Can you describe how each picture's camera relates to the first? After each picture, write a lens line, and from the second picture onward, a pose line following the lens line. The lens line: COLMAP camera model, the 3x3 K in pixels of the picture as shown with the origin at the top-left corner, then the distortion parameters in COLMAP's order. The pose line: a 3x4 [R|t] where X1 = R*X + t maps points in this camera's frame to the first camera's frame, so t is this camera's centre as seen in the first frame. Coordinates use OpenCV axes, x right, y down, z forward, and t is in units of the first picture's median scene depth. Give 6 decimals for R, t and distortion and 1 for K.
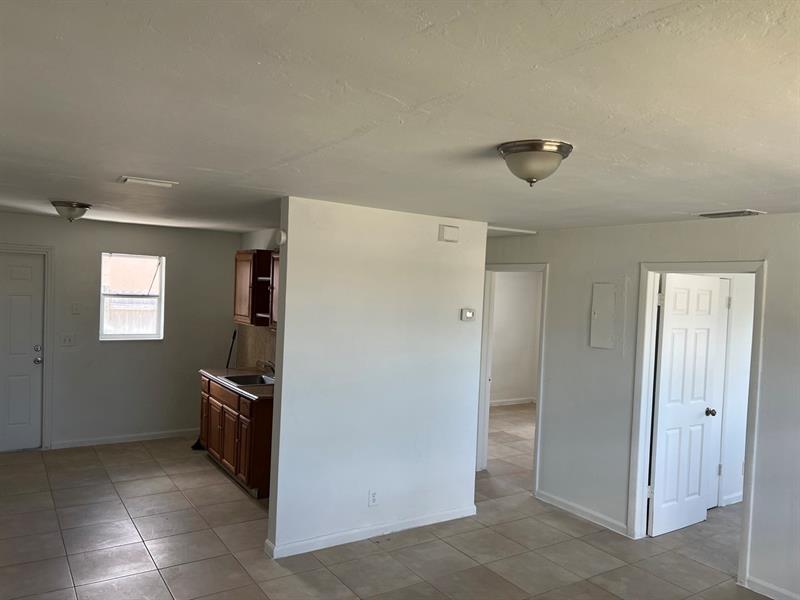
lens RADIAL K [[600.9, 0, 401.2], [0, 600.9, 306.0], [0, 0, 1]] dist [0.061750, -0.072963]
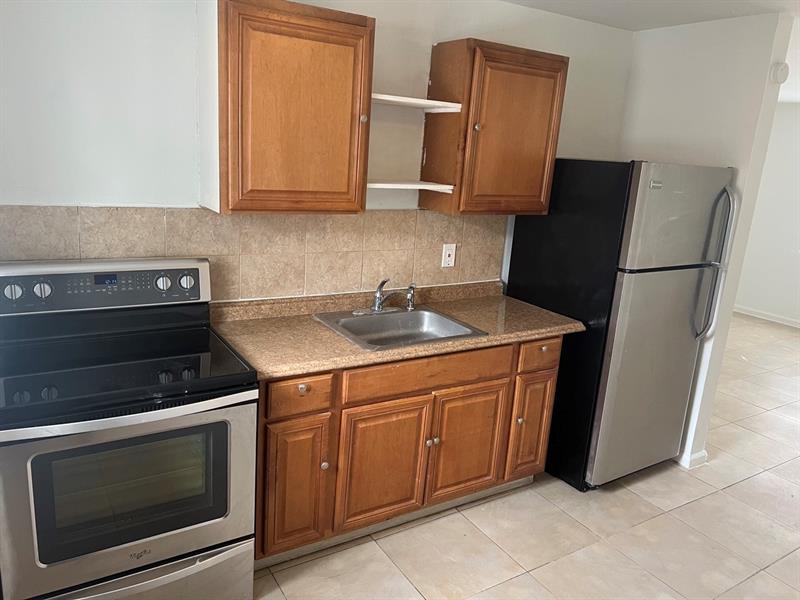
lens RADIAL K [[603.5, 0, 396.3], [0, 603.5, 298.1], [0, 0, 1]] dist [0.078427, -0.103024]
pose [[0.027669, -0.287164, 0.957482, -0.821128], [-0.037501, 0.956876, 0.288066, -0.041728], [-0.998913, -0.043877, 0.015707, 1.181147]]
